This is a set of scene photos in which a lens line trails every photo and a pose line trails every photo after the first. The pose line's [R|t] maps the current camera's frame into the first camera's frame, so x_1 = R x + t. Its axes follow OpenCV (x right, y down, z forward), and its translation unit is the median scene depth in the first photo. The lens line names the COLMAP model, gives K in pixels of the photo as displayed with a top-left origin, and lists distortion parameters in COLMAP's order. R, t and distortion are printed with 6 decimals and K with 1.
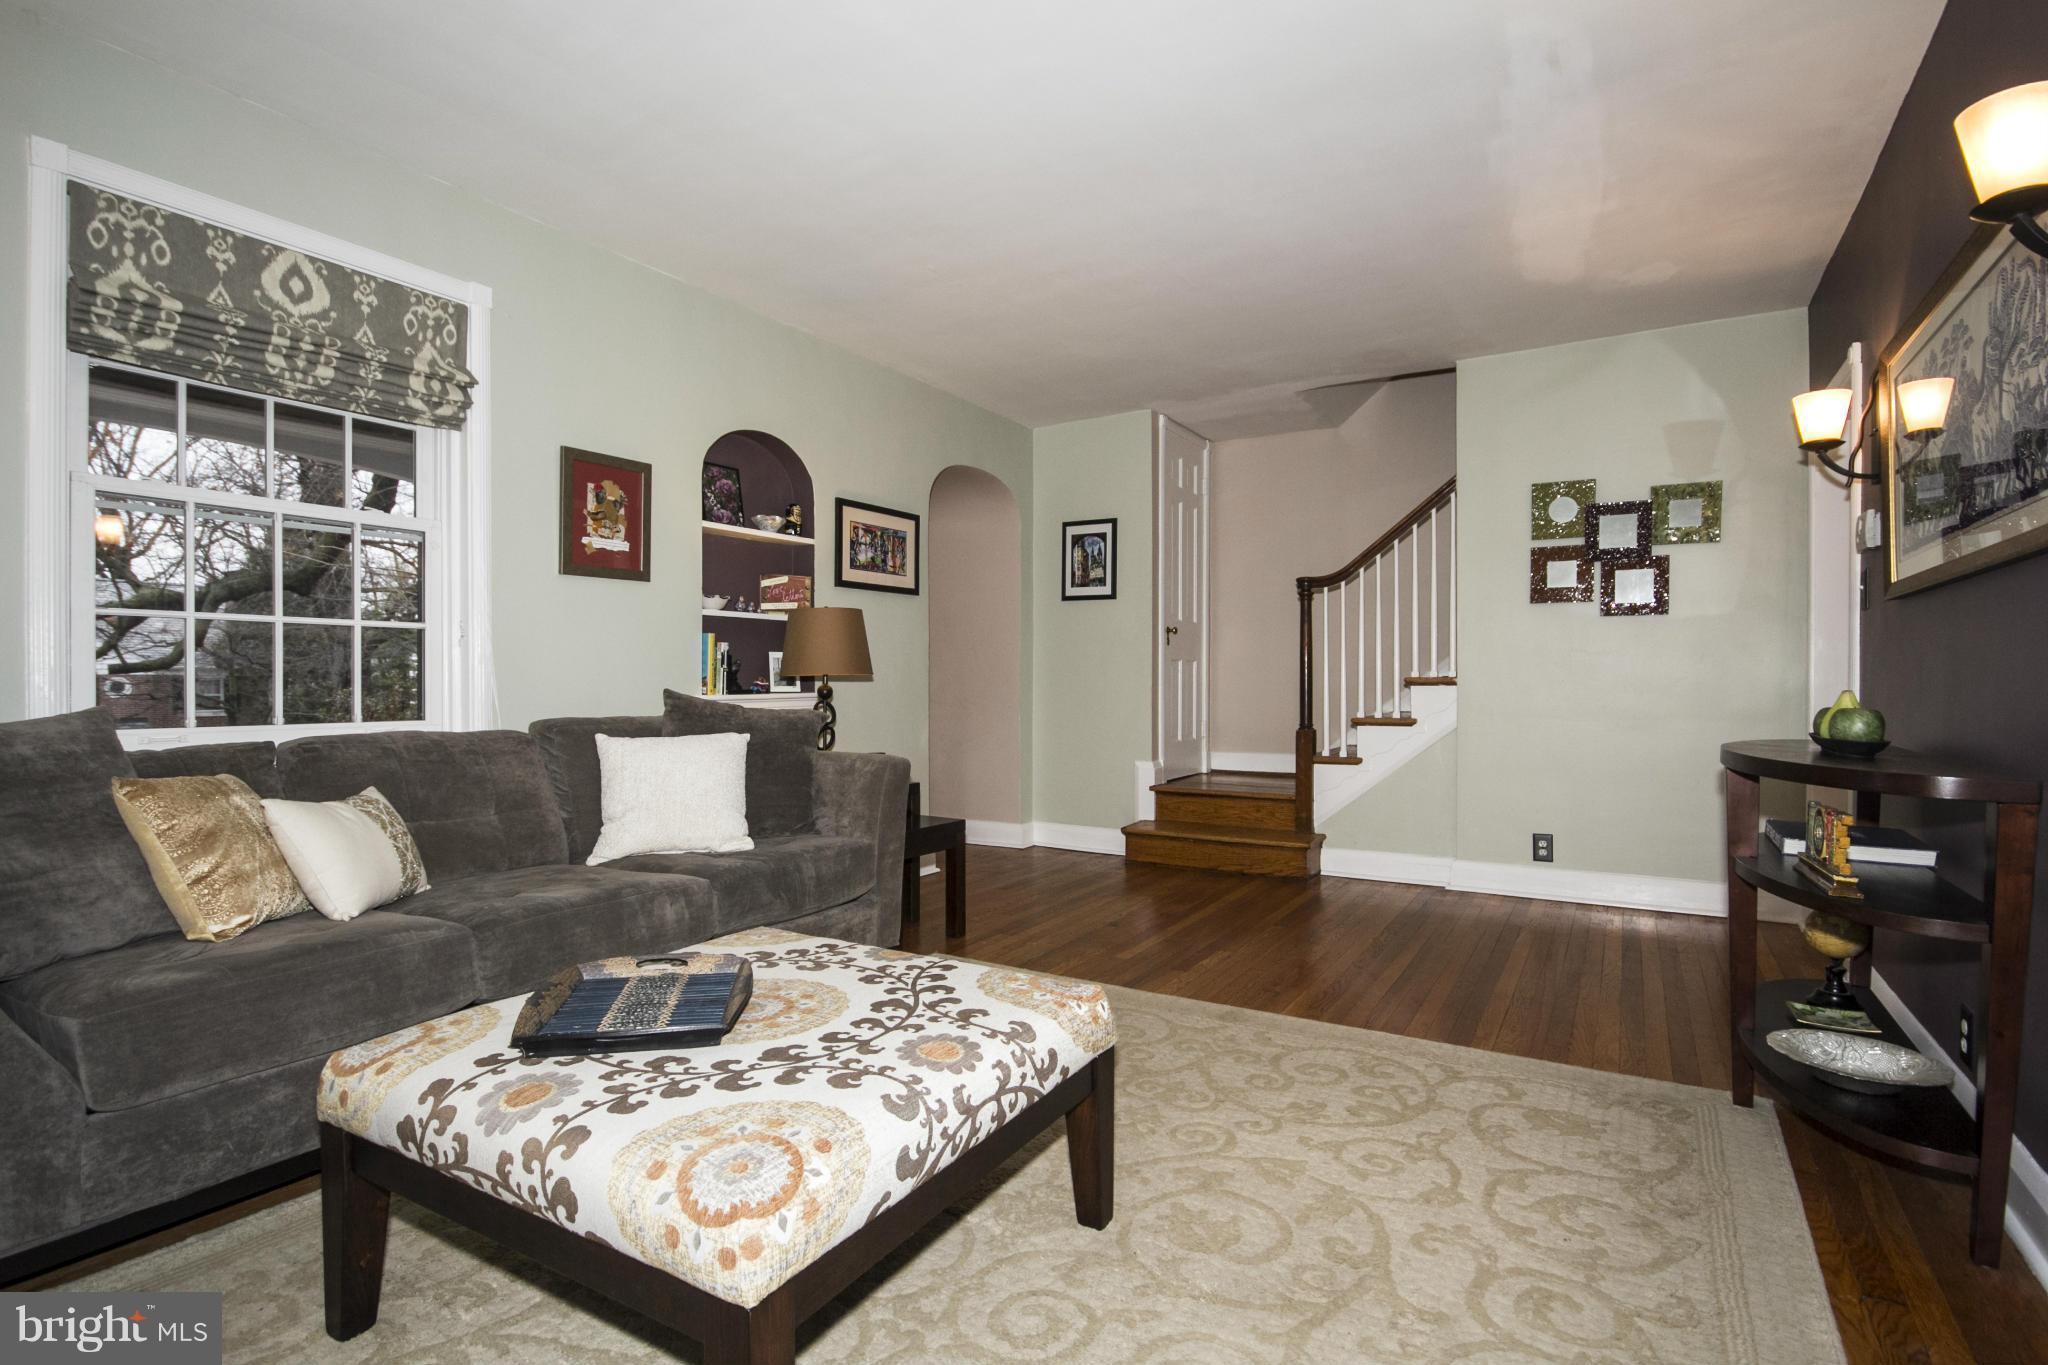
lens RADIAL K [[997.0, 0, 1060.1], [0, 997.0, 683.1], [0, 0, 1]] dist [-0.000878, 0.000107]
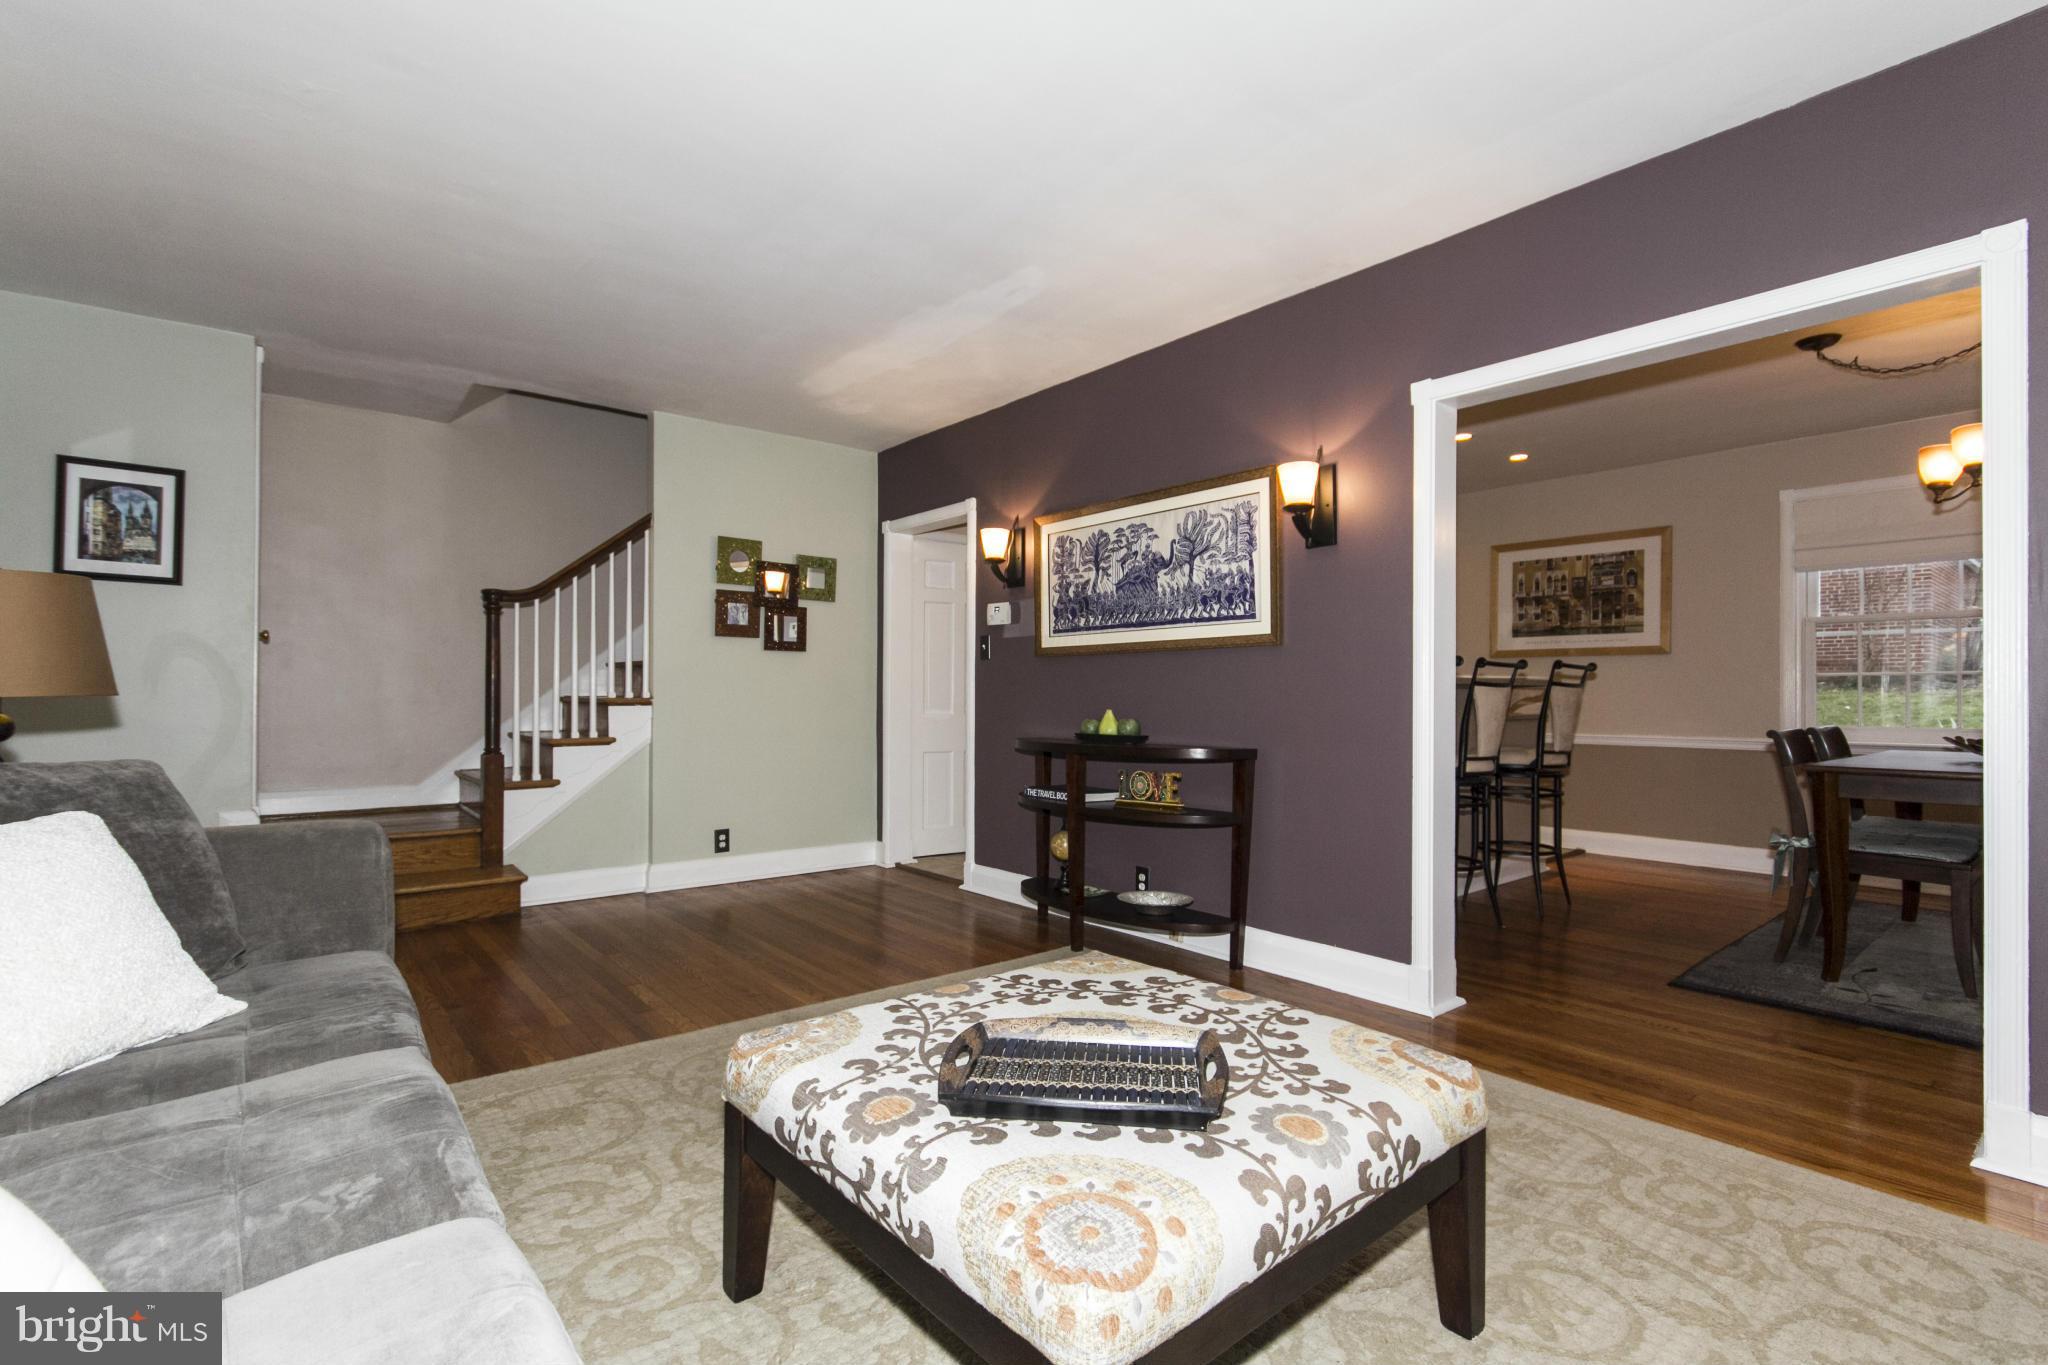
lens RADIAL K [[937.4, 0, 1020.0], [0, 937.4, 693.8], [0, 0, 1]] dist [-0.016968, -0.000942]
pose [[0.337503, 0.004715, 0.941313, -0.640535], [0.000089, 0.999987, -0.005040, -0.007773], [-0.941324, 0.001785, 0.337499, 0.401397]]
